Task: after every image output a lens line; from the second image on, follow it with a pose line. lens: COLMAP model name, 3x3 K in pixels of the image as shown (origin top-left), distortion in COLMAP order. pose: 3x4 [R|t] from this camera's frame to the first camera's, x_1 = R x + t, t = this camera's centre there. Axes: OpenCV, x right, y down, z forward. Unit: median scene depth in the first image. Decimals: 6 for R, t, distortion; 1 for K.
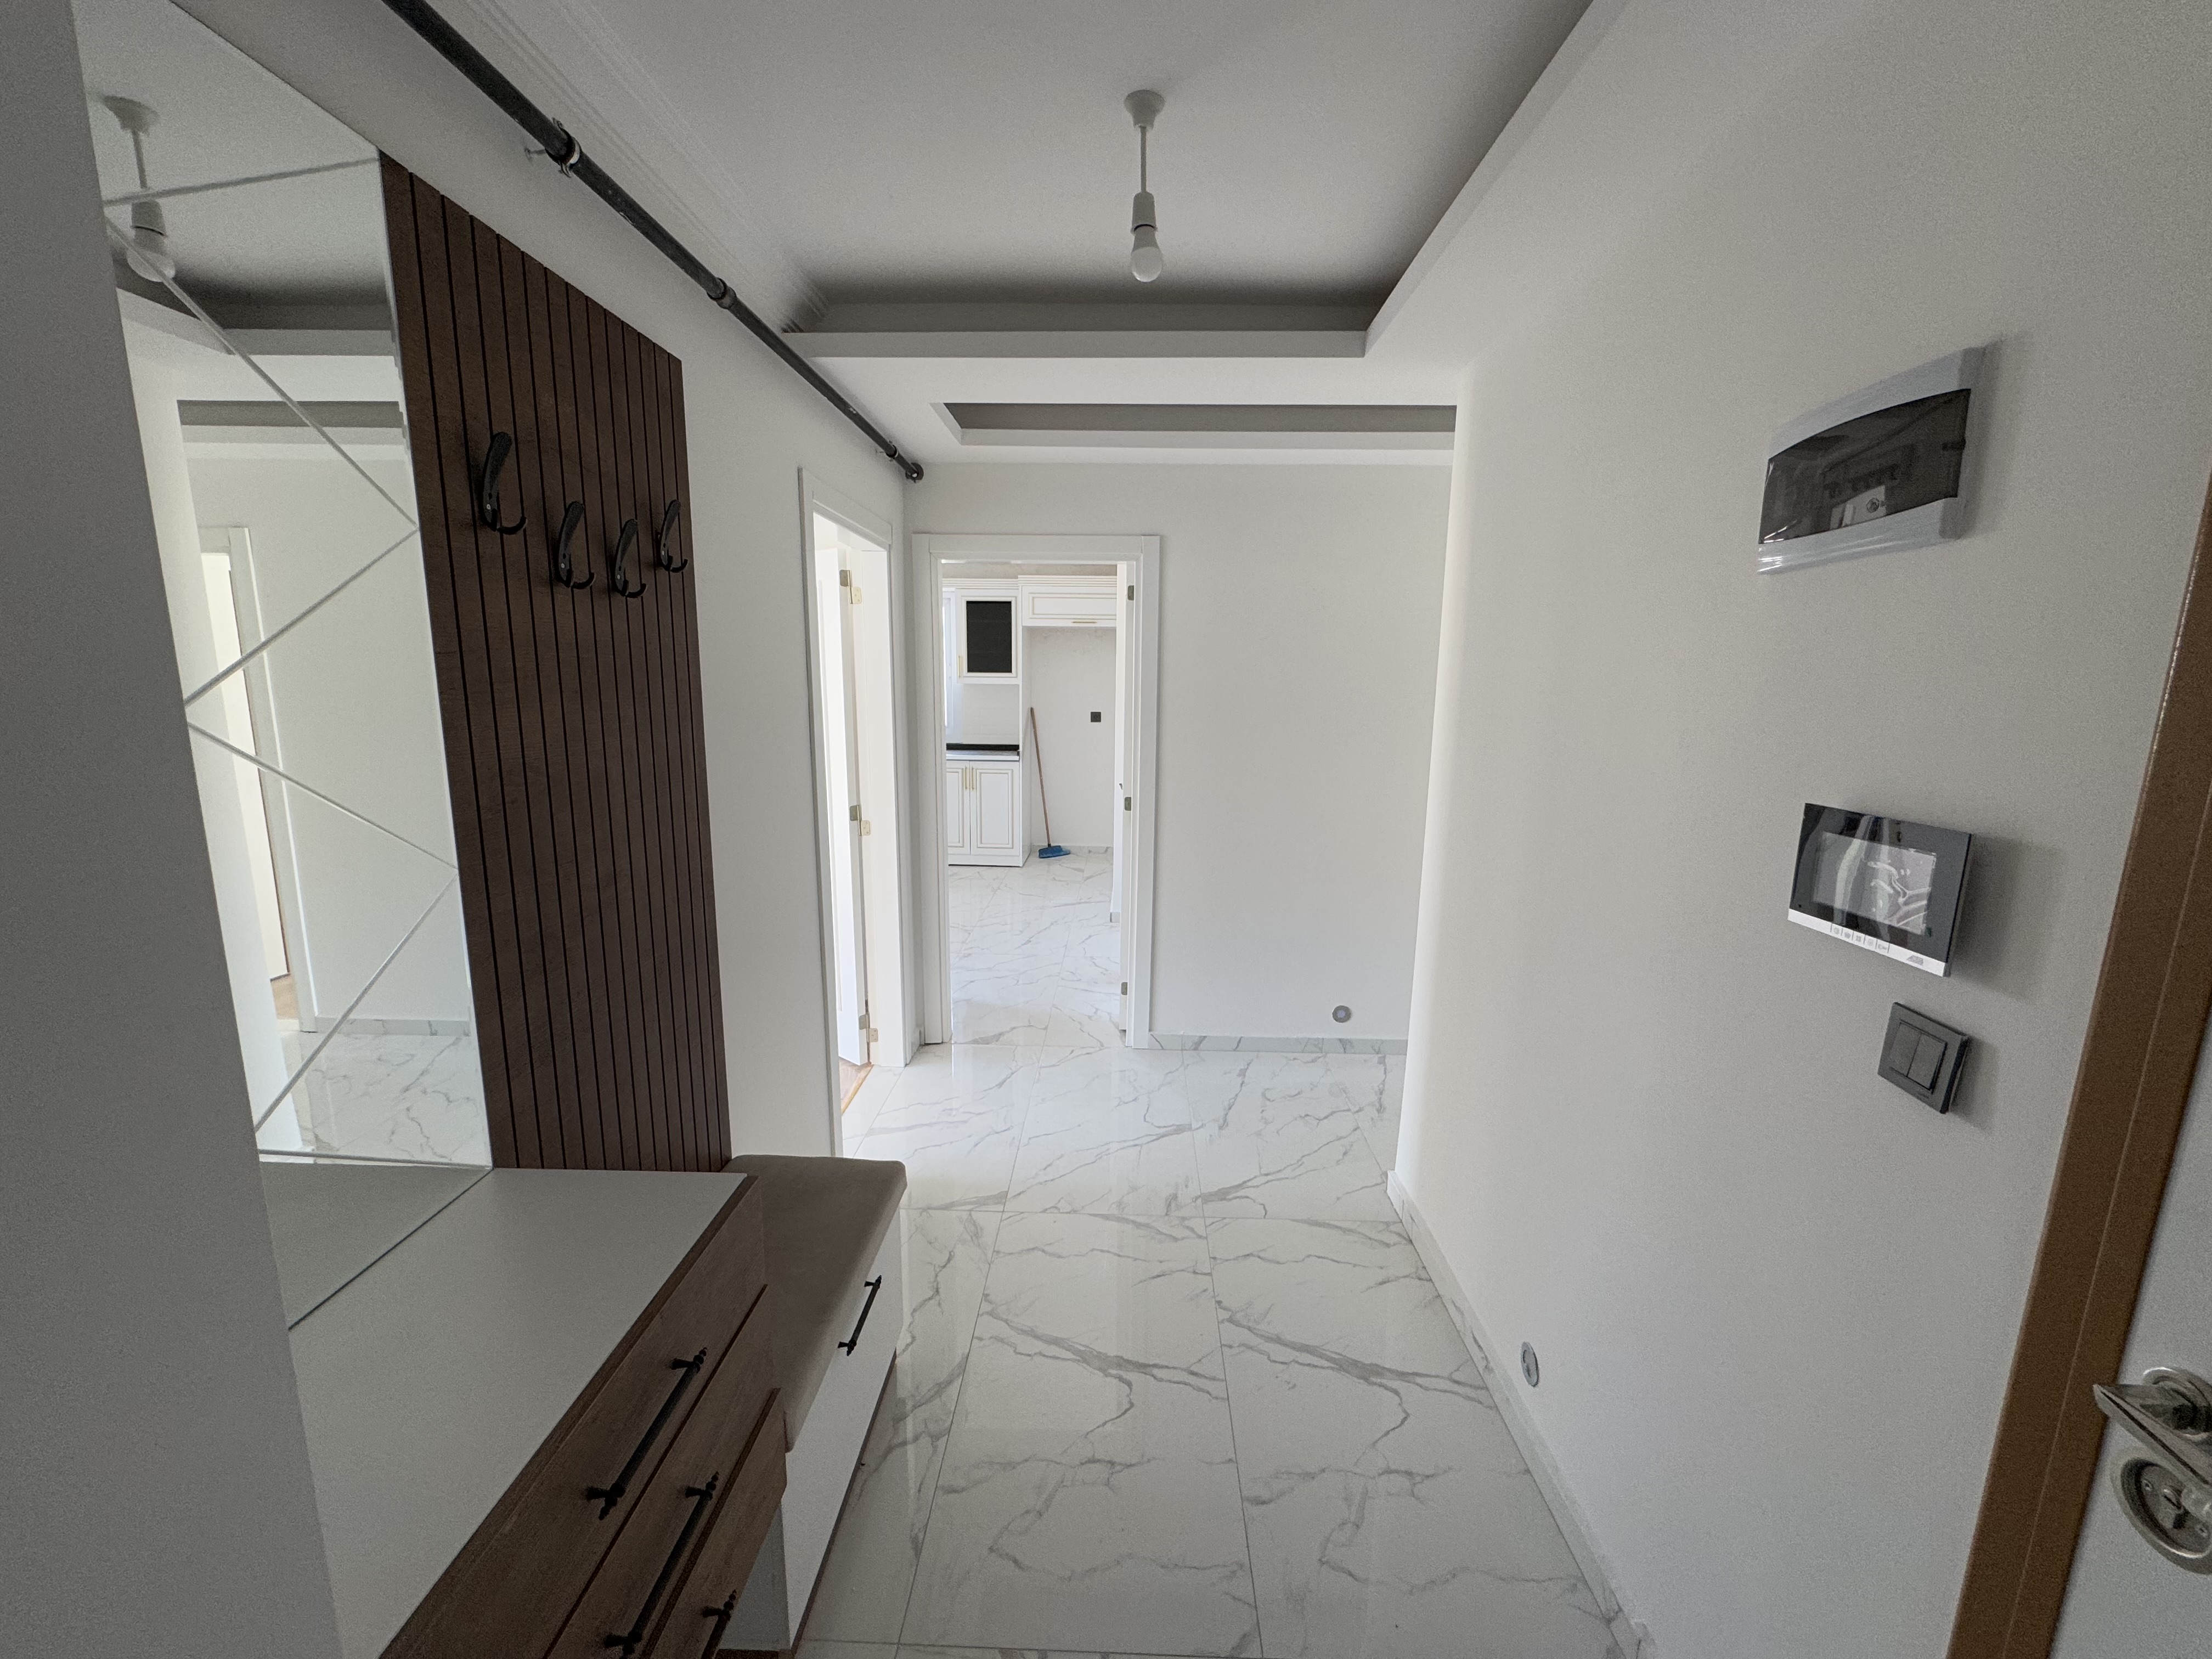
lens RADIAL K [[880.2, 0, 1101.9], [0, 880.2, 828.0], [0, 0, 1]] dist [-0.002352, 0.000114]
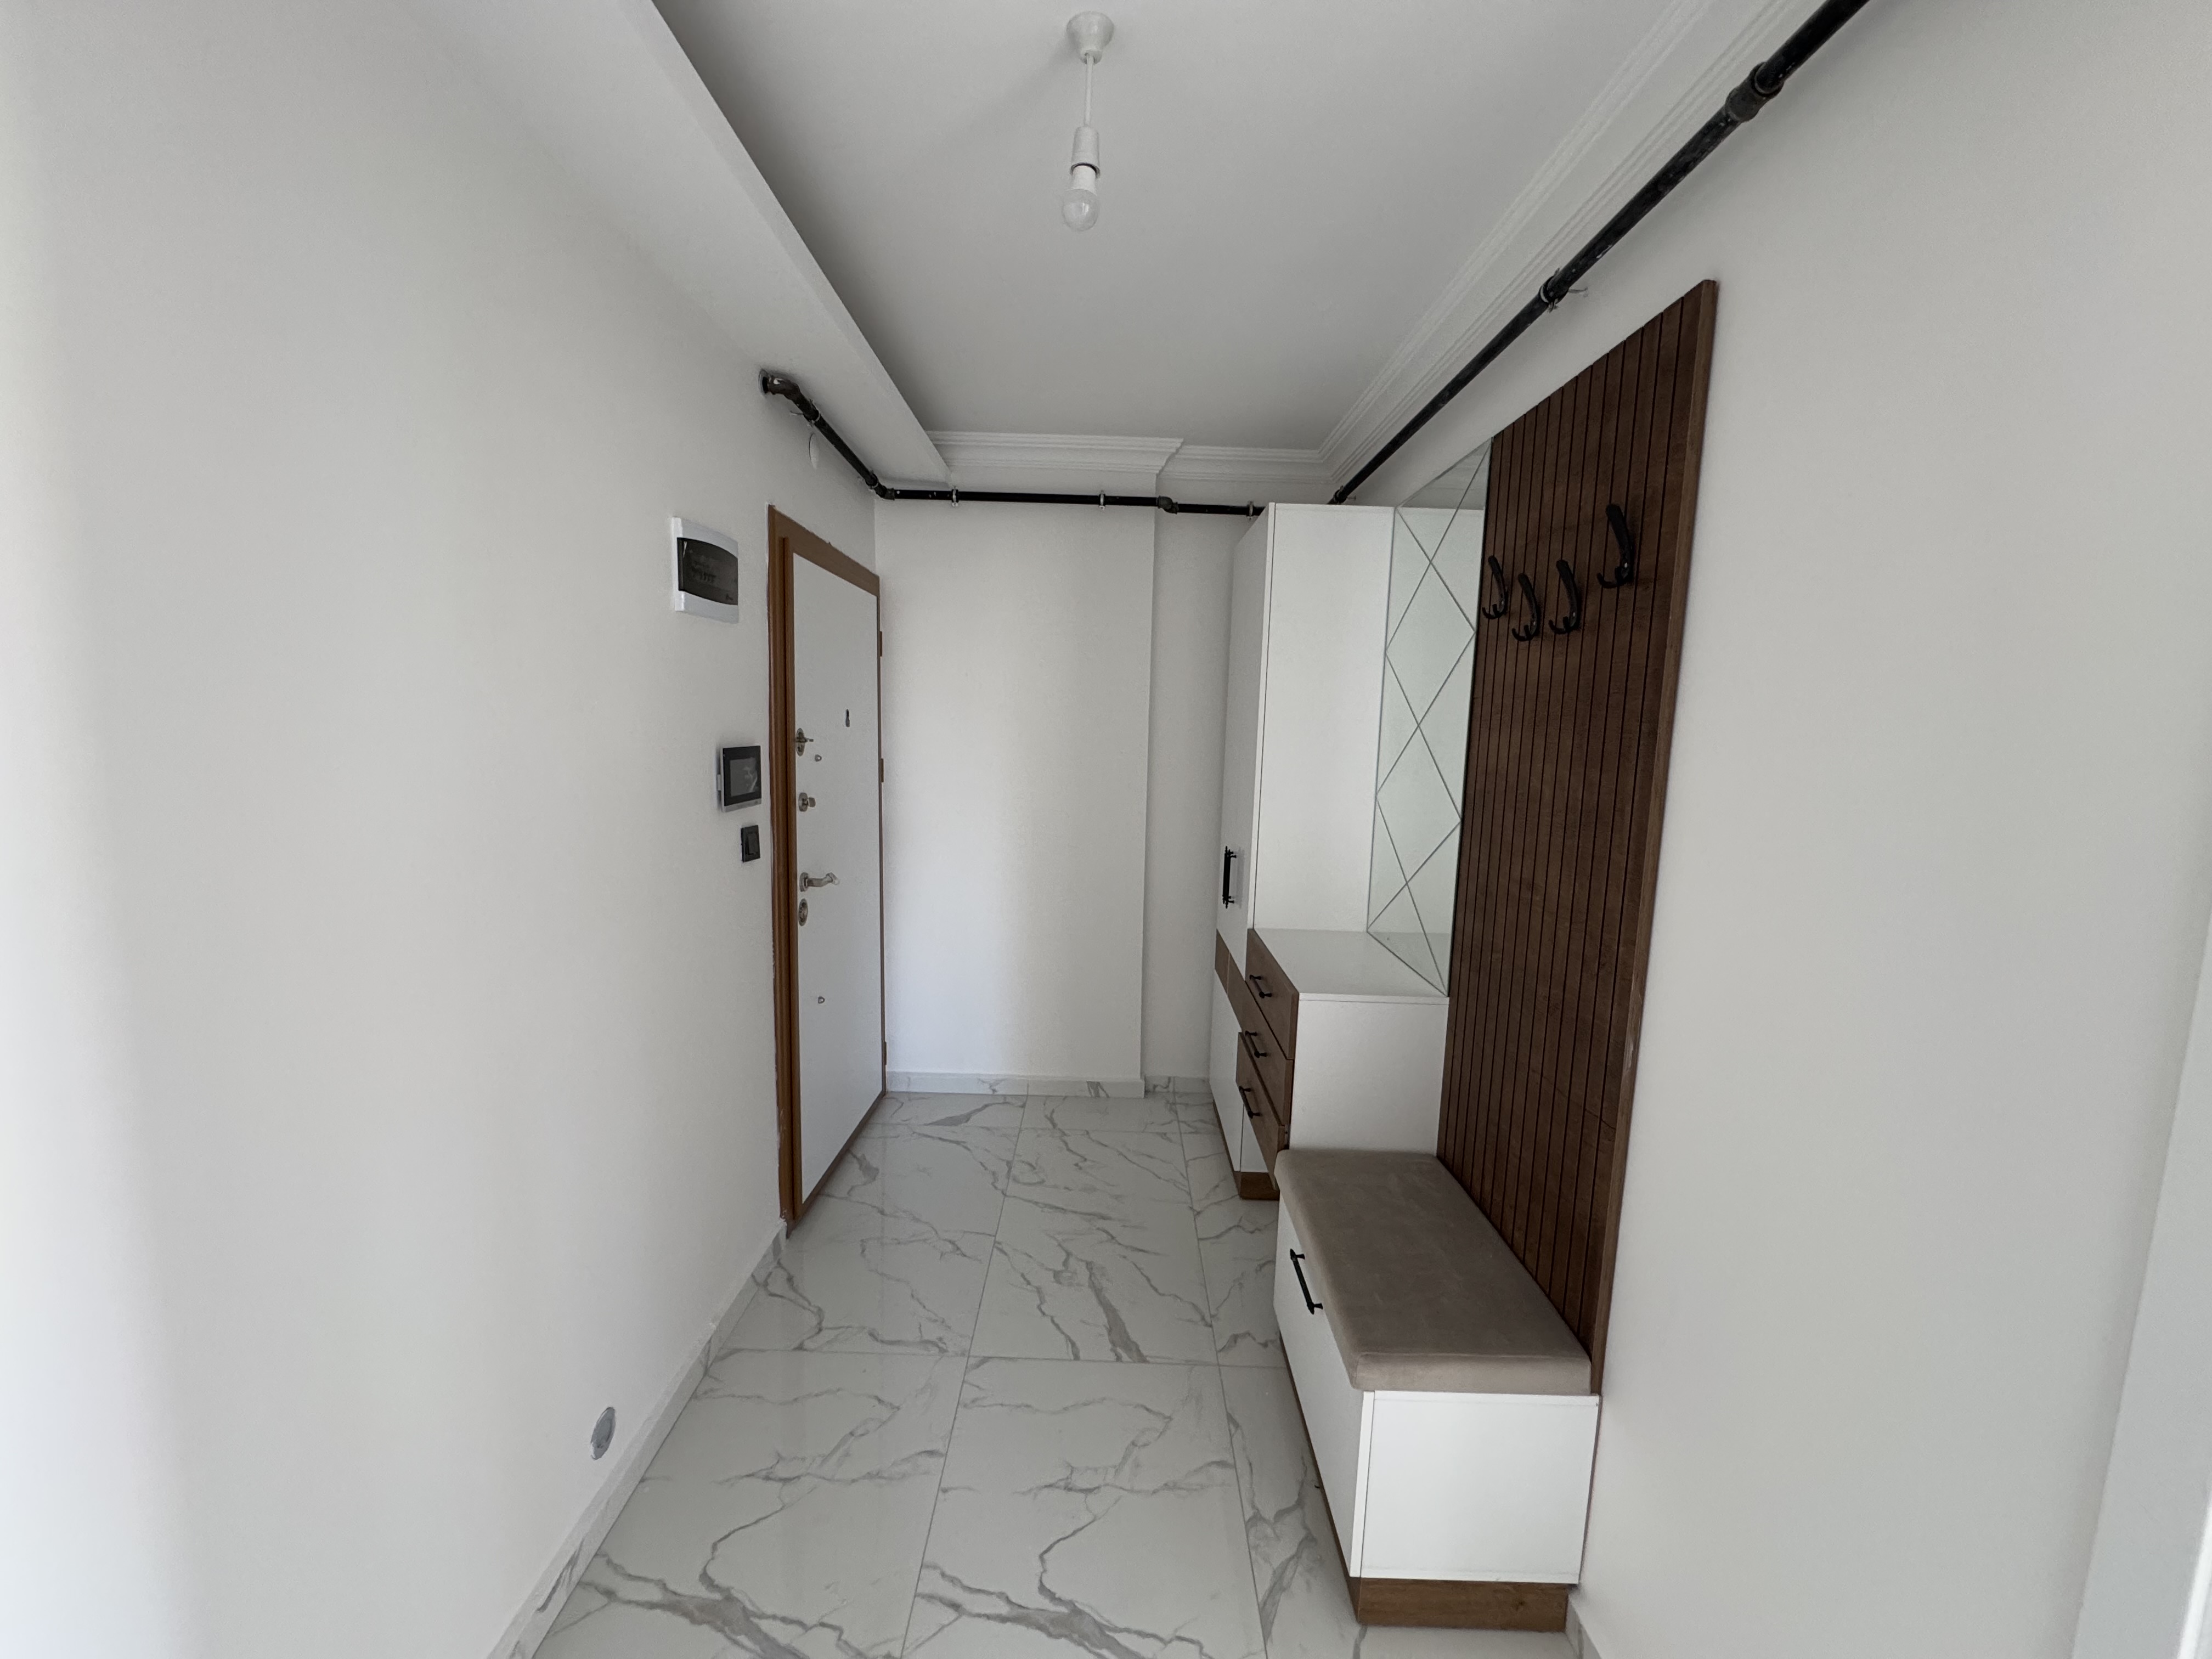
lens RADIAL K [[880.2, 0, 1101.9], [0, 880.2, 828.0], [0, 0, 1]] dist [-0.002352, 0.000114]
pose [[-0.999015, -0.035630, -0.026460, 0.031127], [-0.041734, 0.957012, 0.287030, -0.329411], [0.015095, 0.287852, -0.957556, 2.134118]]
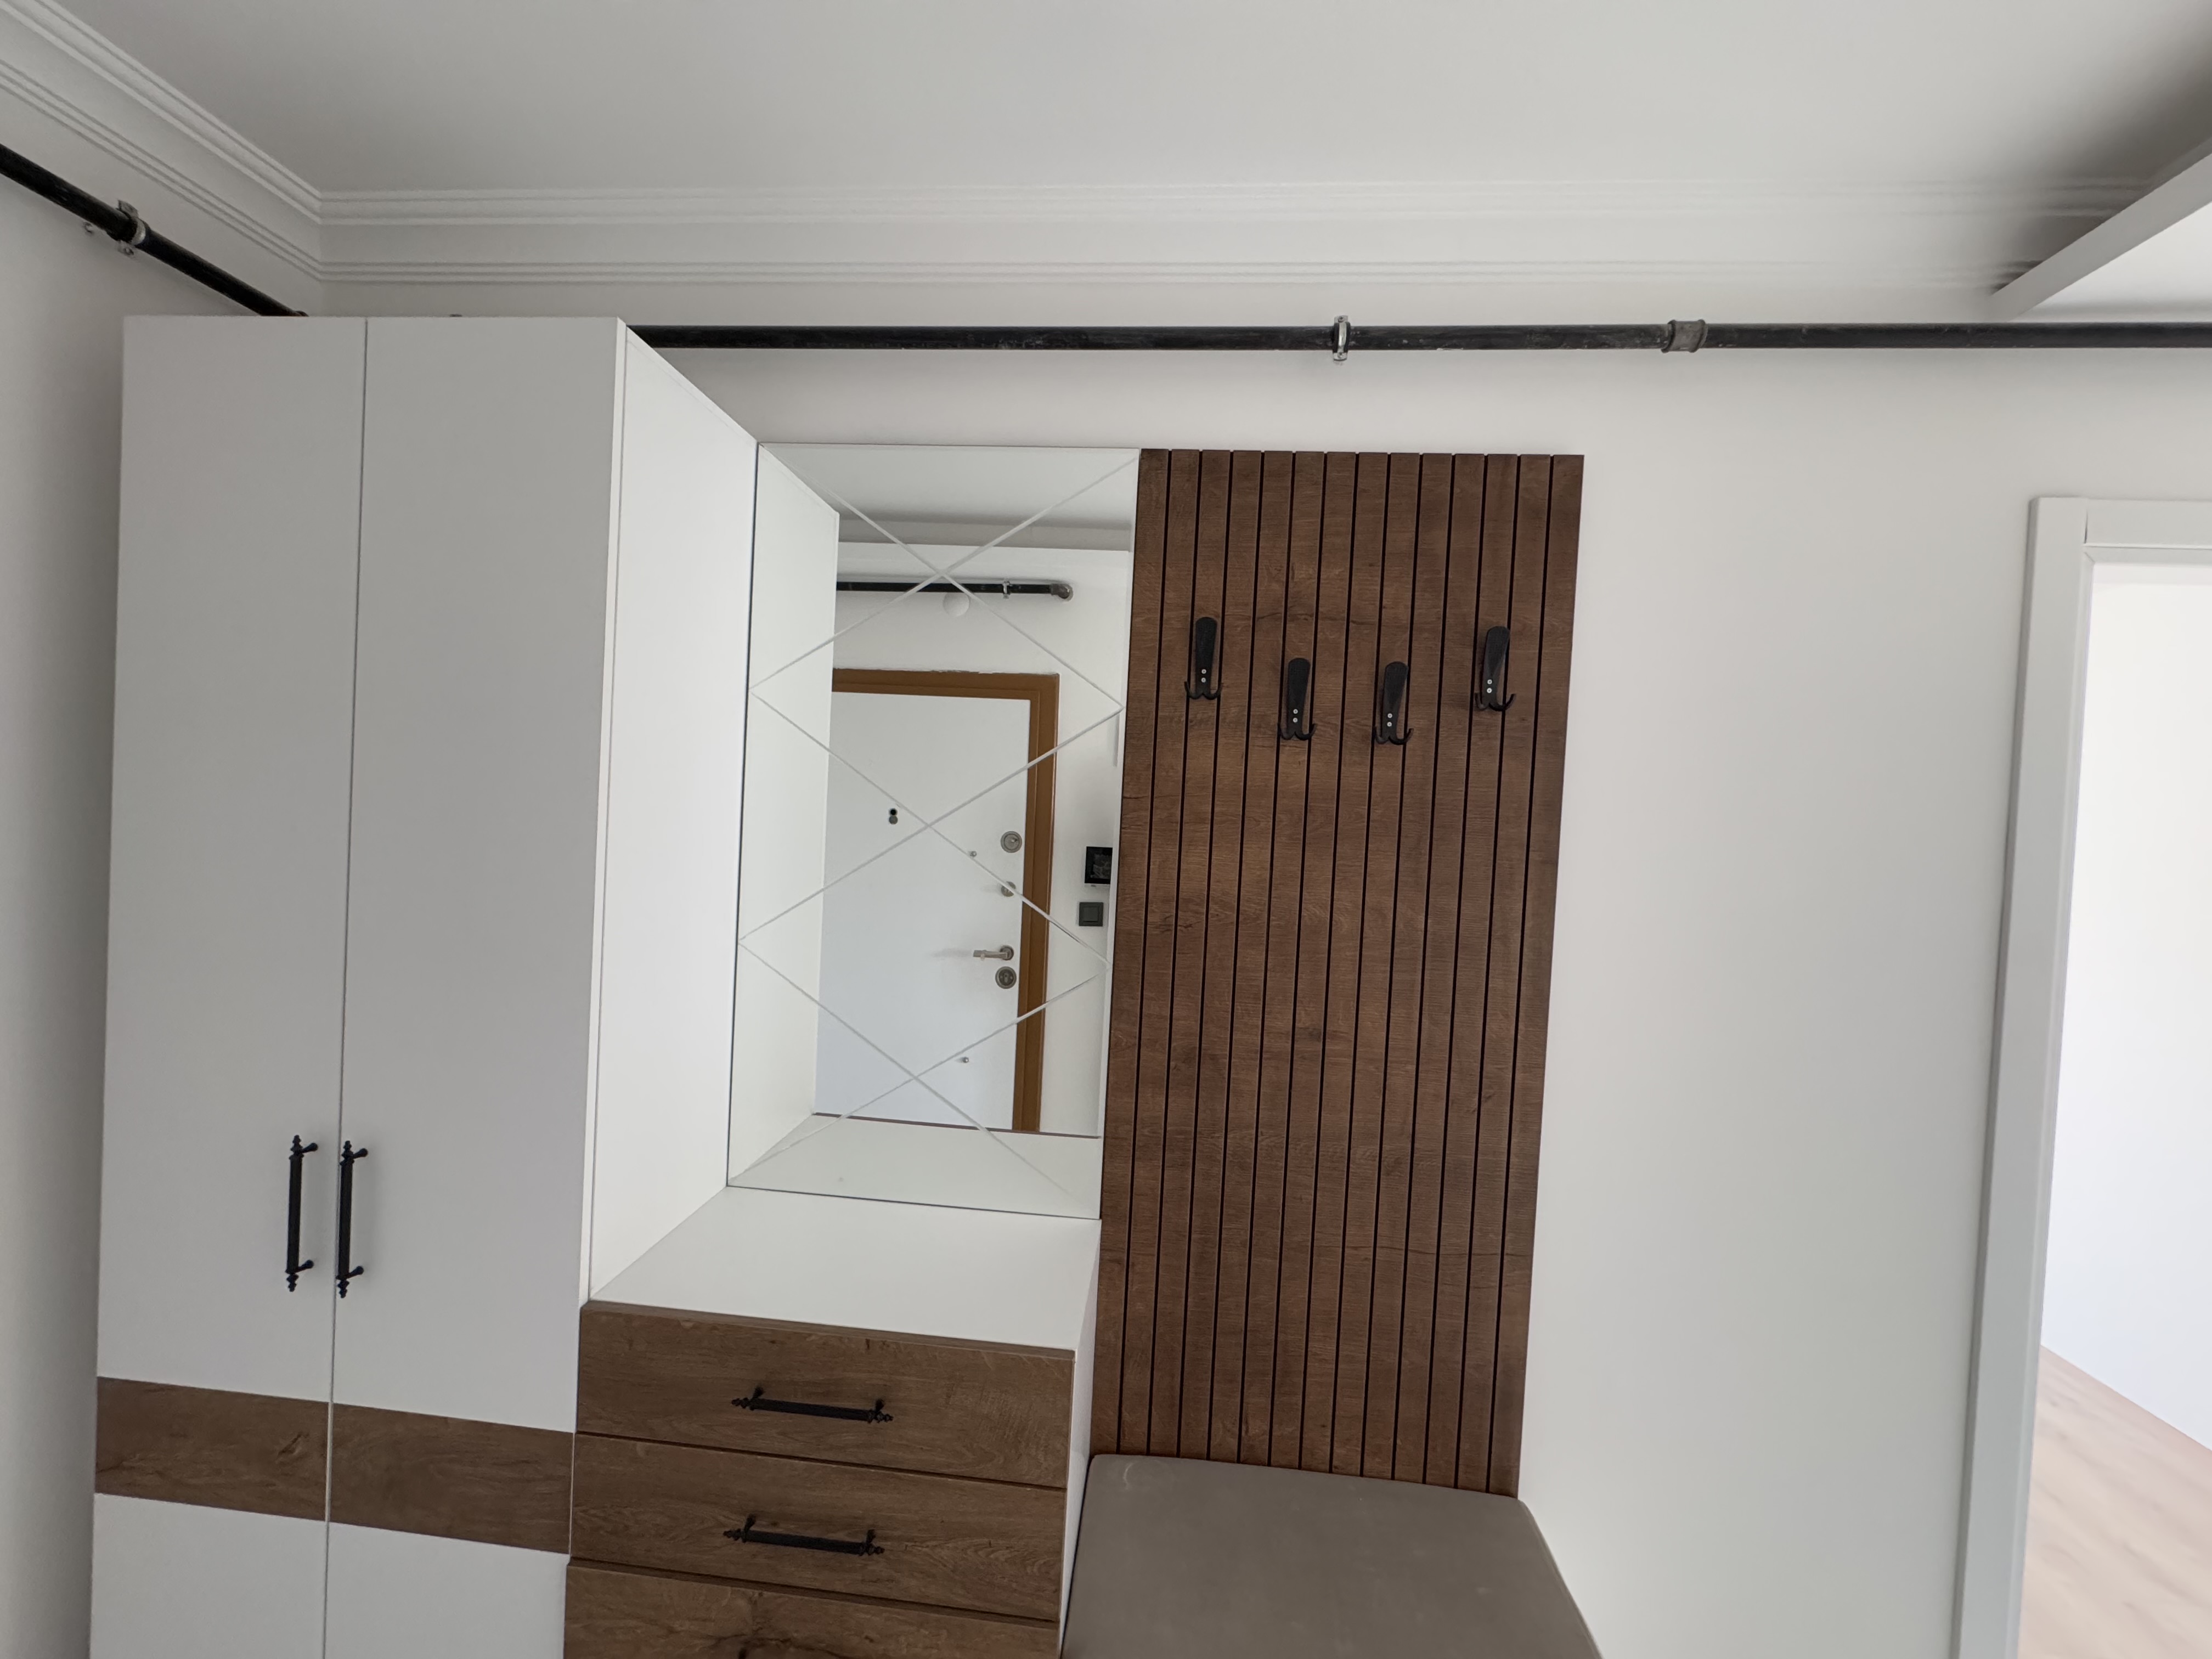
lens RADIAL K [[900.5, 0, 1106.0], [0, 900.5, 829.5], [0, 0, 1]] dist [-0.001390, 0.000012]
pose [[-0.059050, 0.008675, -0.998217, 0.442794], [-0.219489, 0.975379, 0.021461, -0.134256], [0.973826, 0.220365, -0.055692, 0.809499]]
